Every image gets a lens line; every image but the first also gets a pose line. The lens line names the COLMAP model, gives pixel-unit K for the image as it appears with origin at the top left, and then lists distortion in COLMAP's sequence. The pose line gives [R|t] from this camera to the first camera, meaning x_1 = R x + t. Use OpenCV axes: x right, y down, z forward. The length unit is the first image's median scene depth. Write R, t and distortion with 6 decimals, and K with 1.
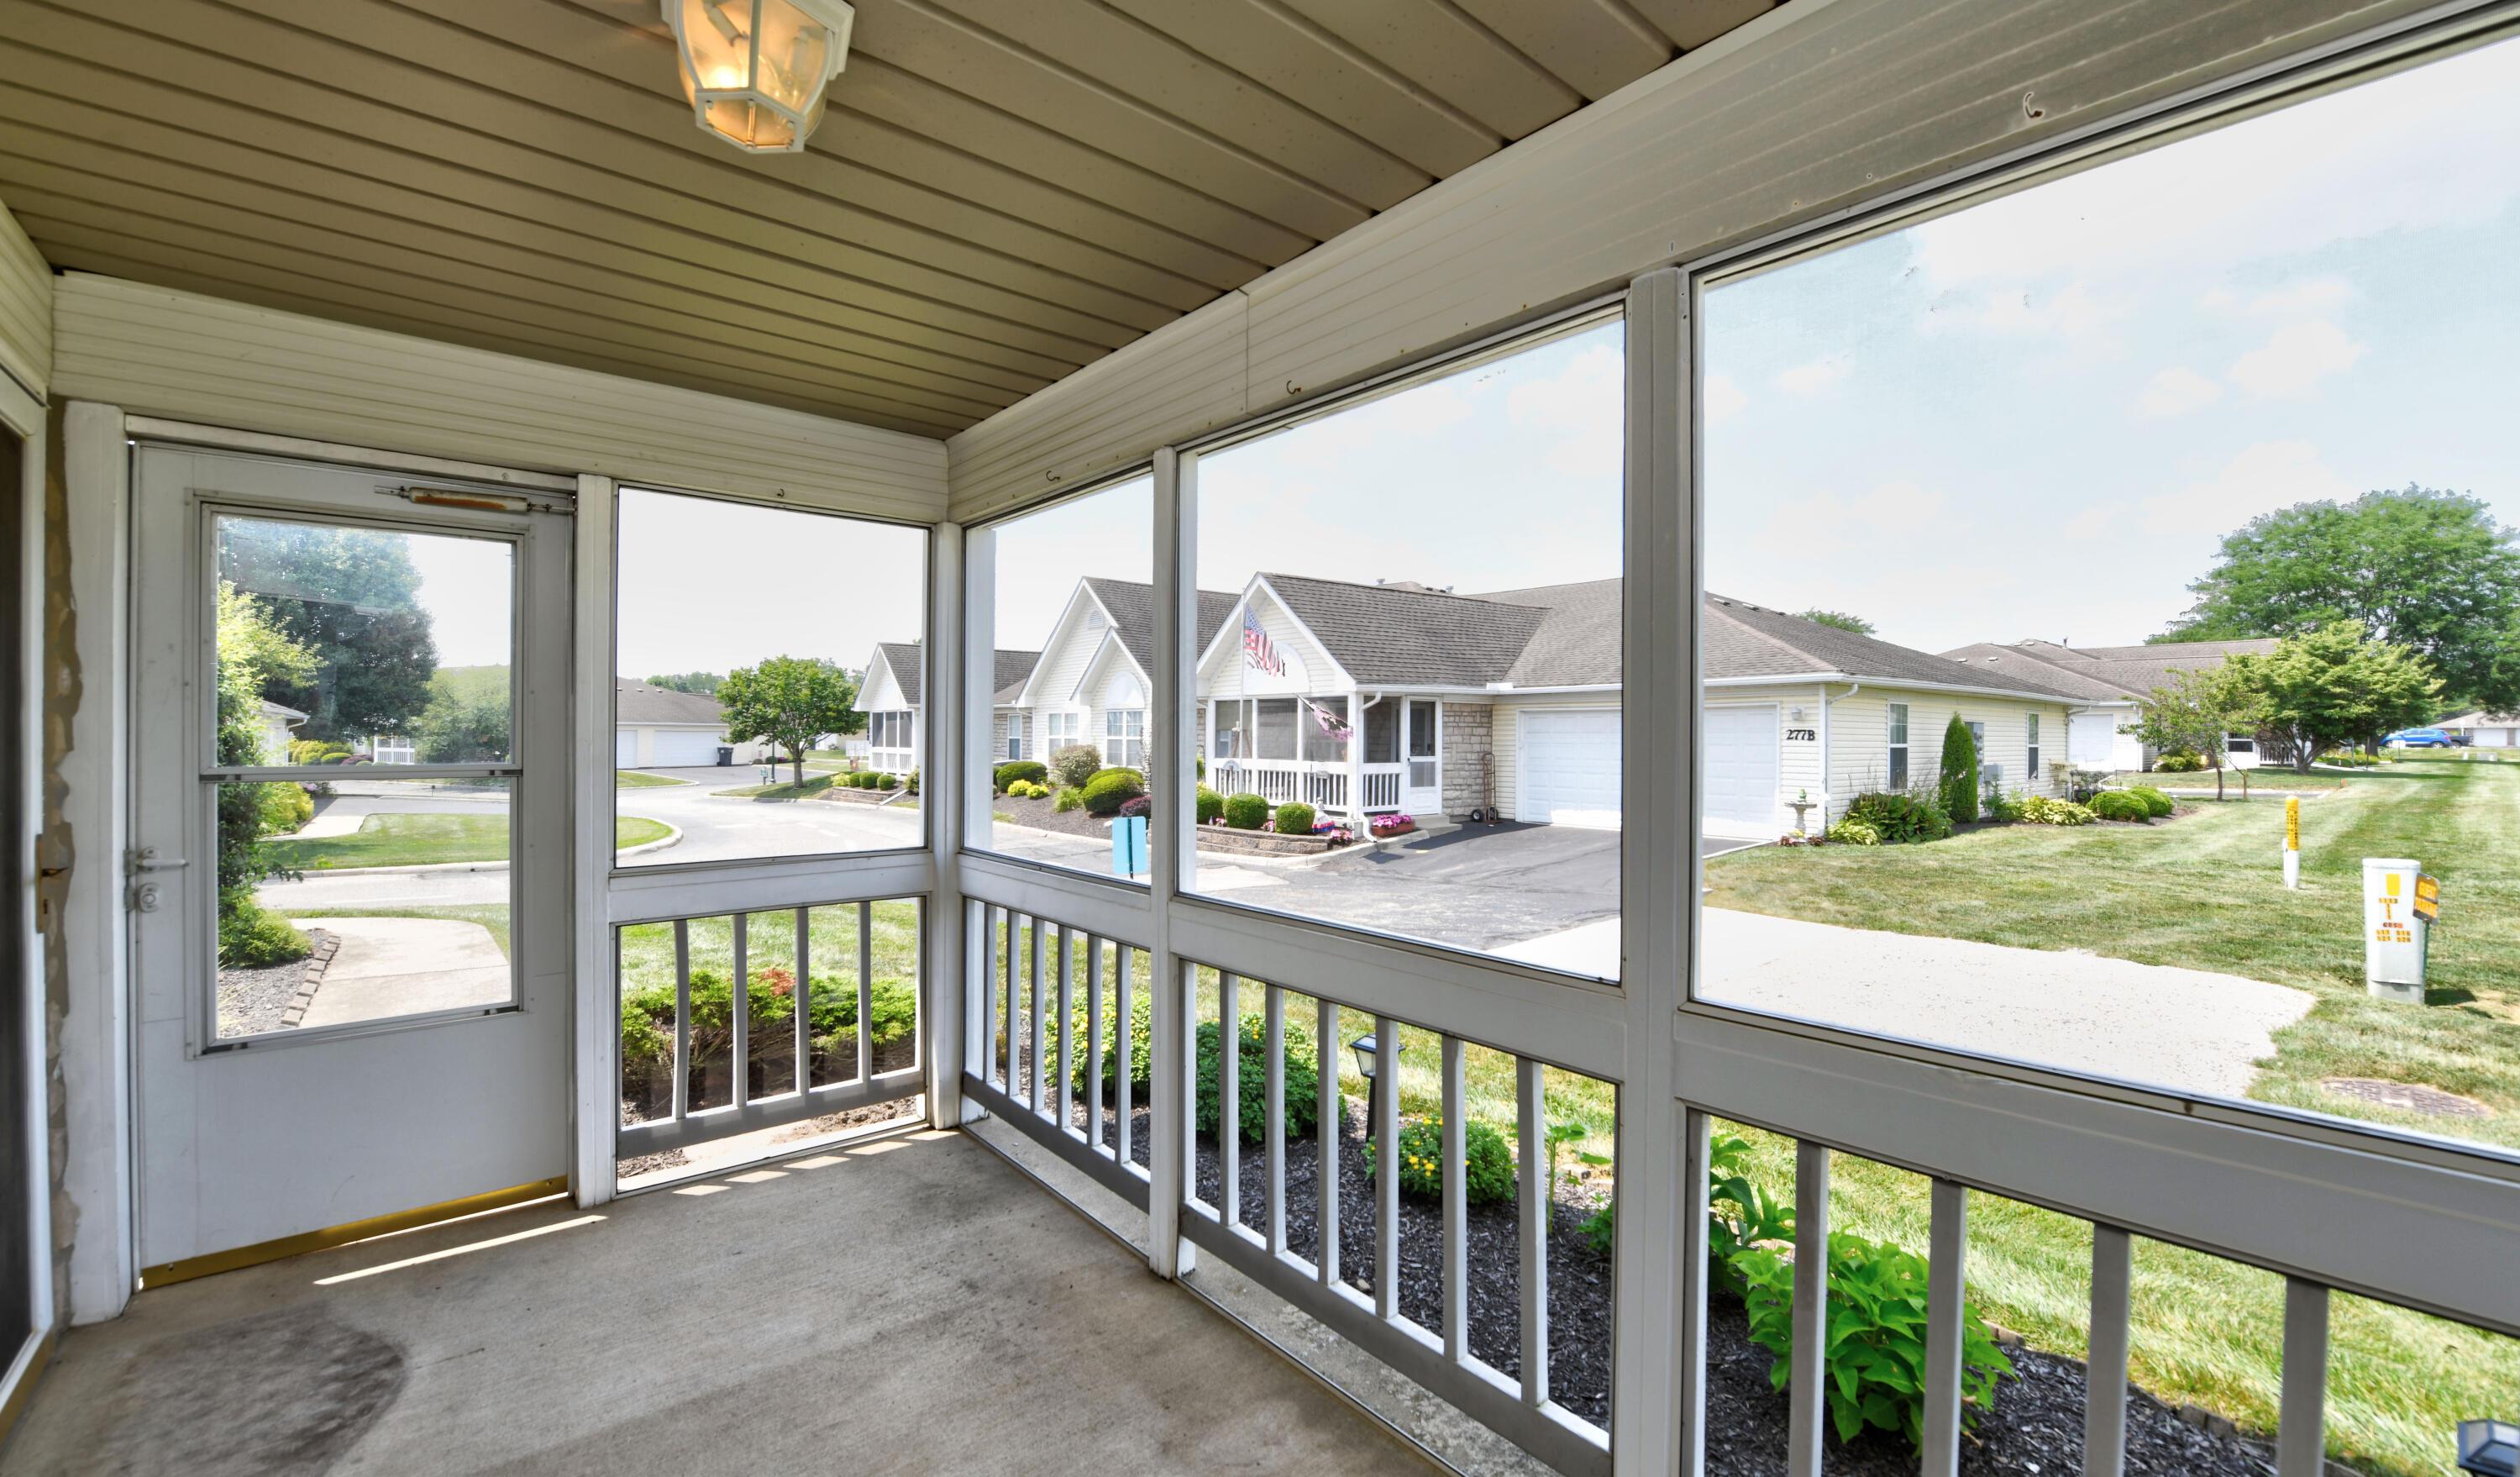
lens RADIAL K [[1045.2, 0, 1255.4], [0, 1045.2, 708.8], [0, 0, 1]] dist [-0.019680, -0.000613]
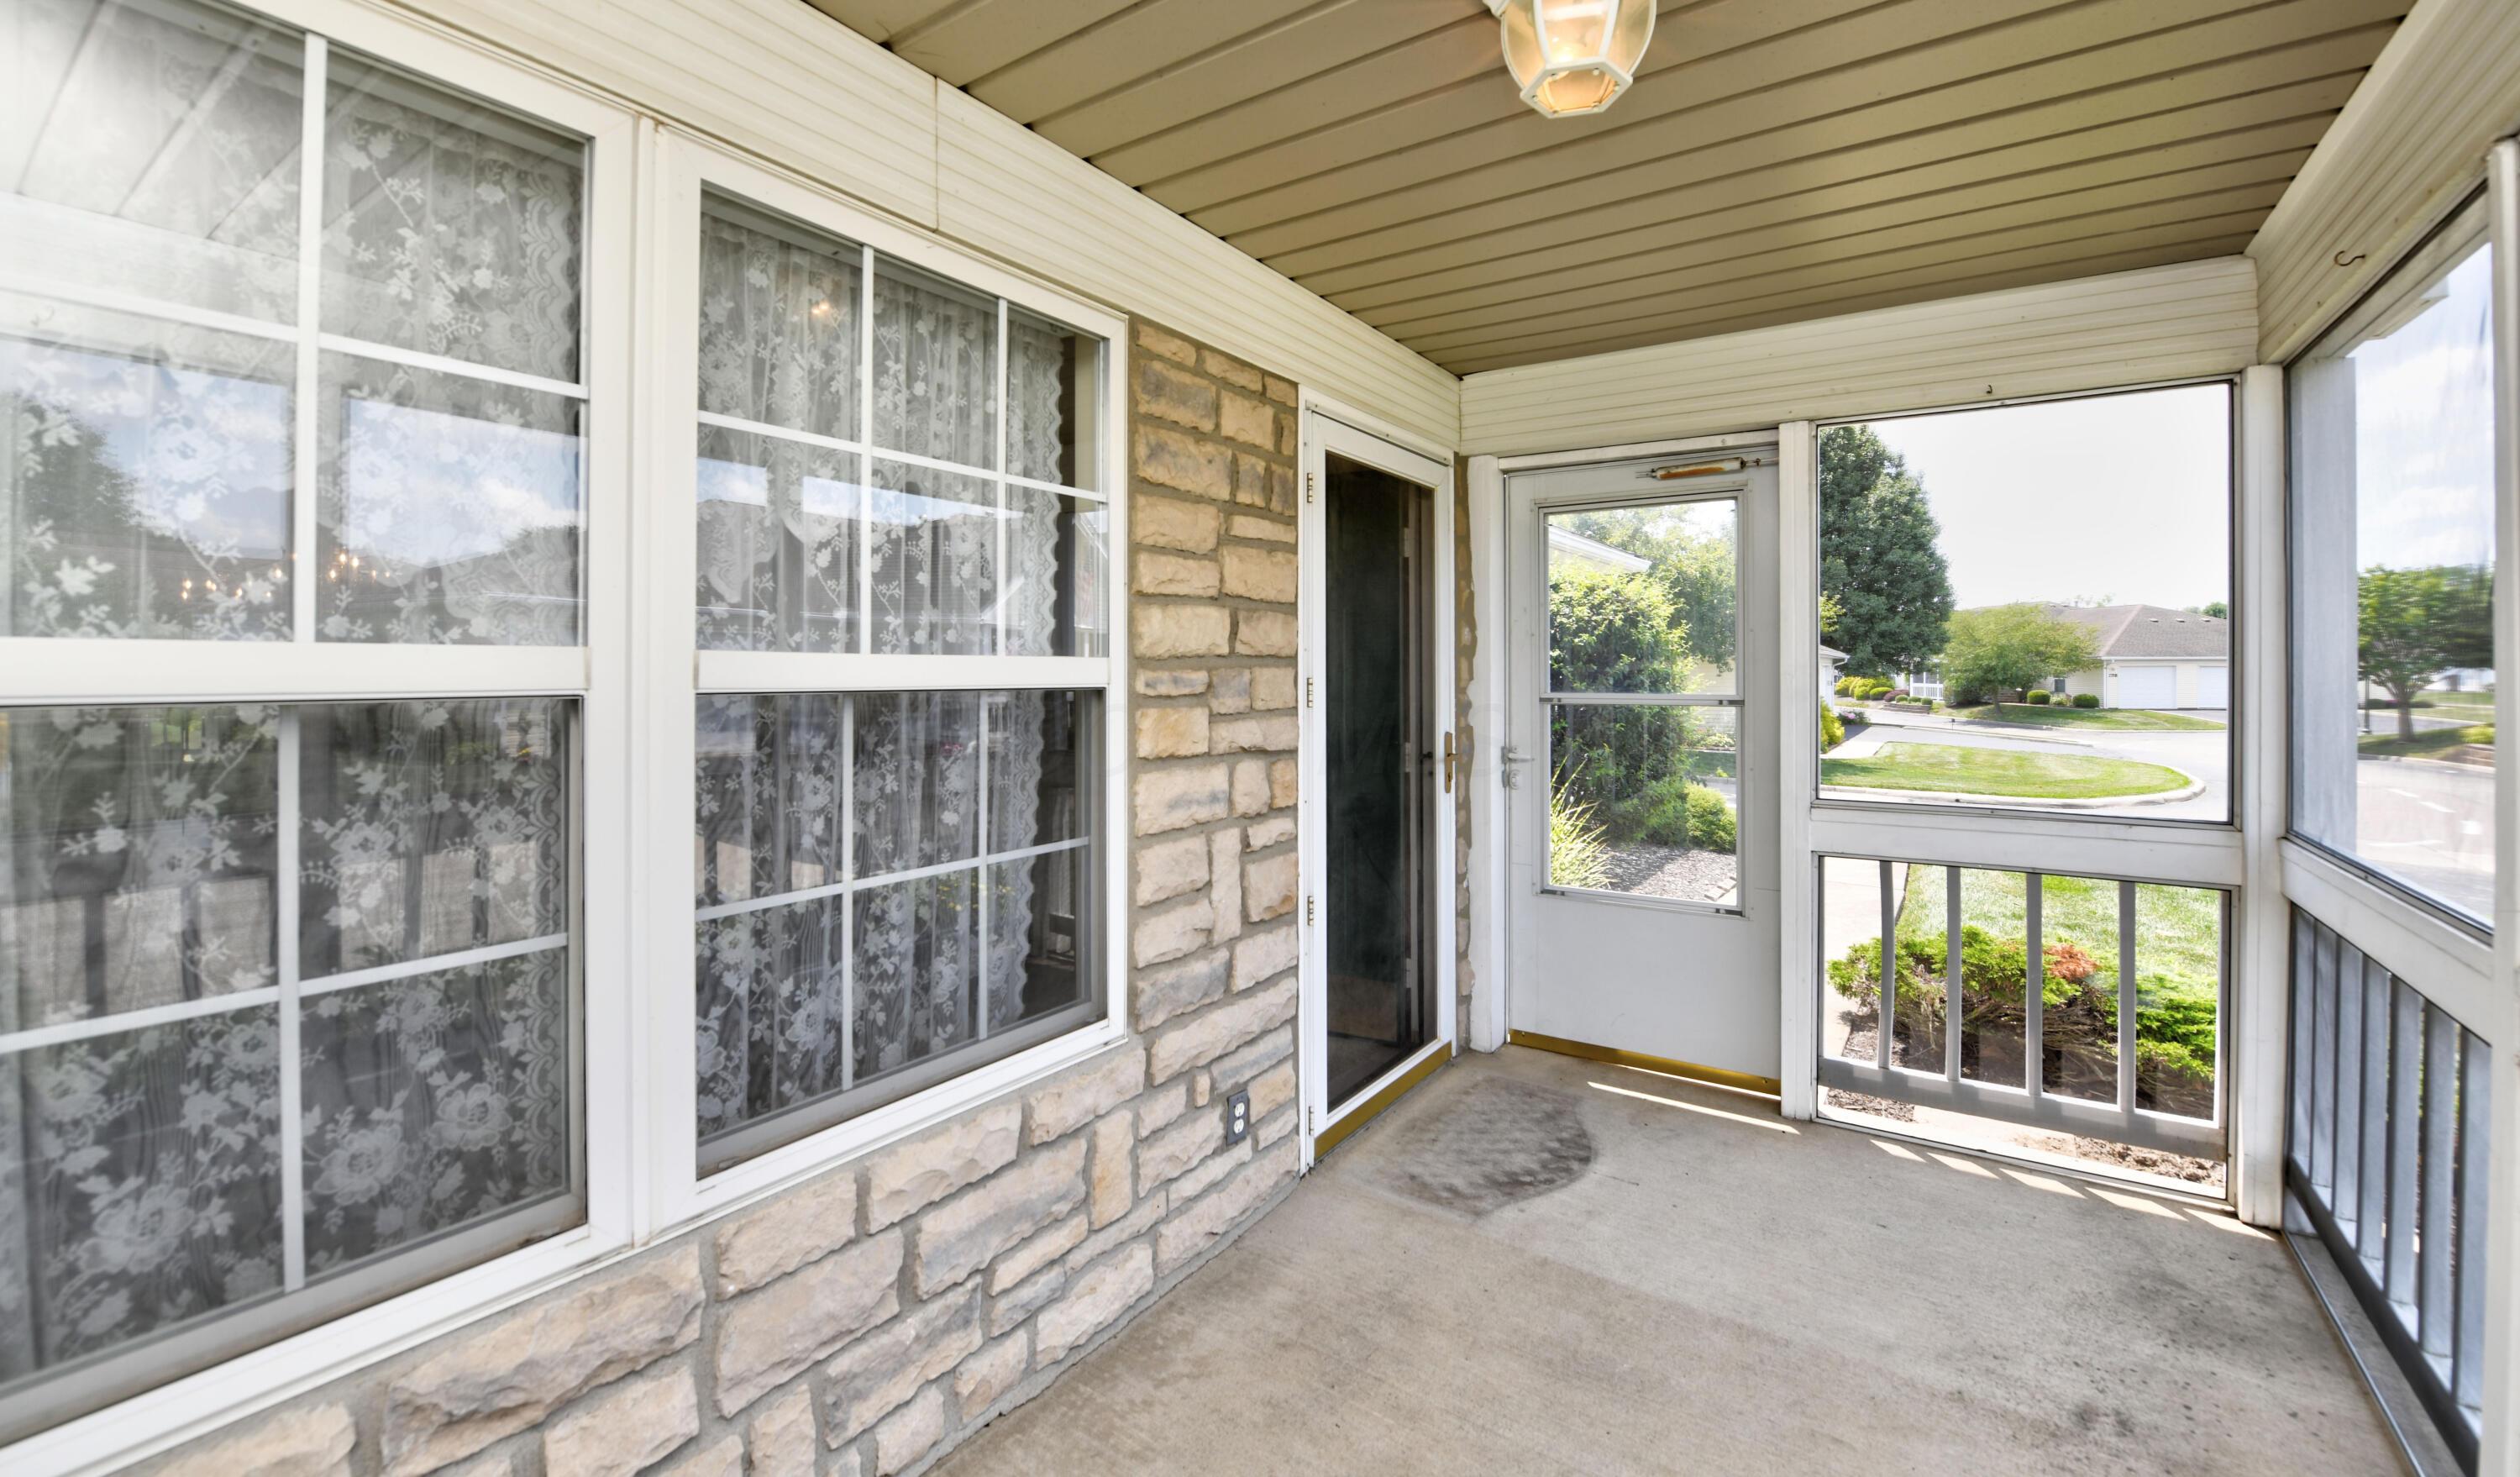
lens RADIAL K [[1026.4, 0, 1260.5], [0, 1026.4, 644.6], [0, 0, 1]] dist [-0.016862, -0.000491]
pose [[0.270833, -0.026642, -0.962258, 0.200921], [0.025039, 0.999474, -0.020625, 0.007946], [0.962301, -0.018508, 0.271358, 0.189892]]
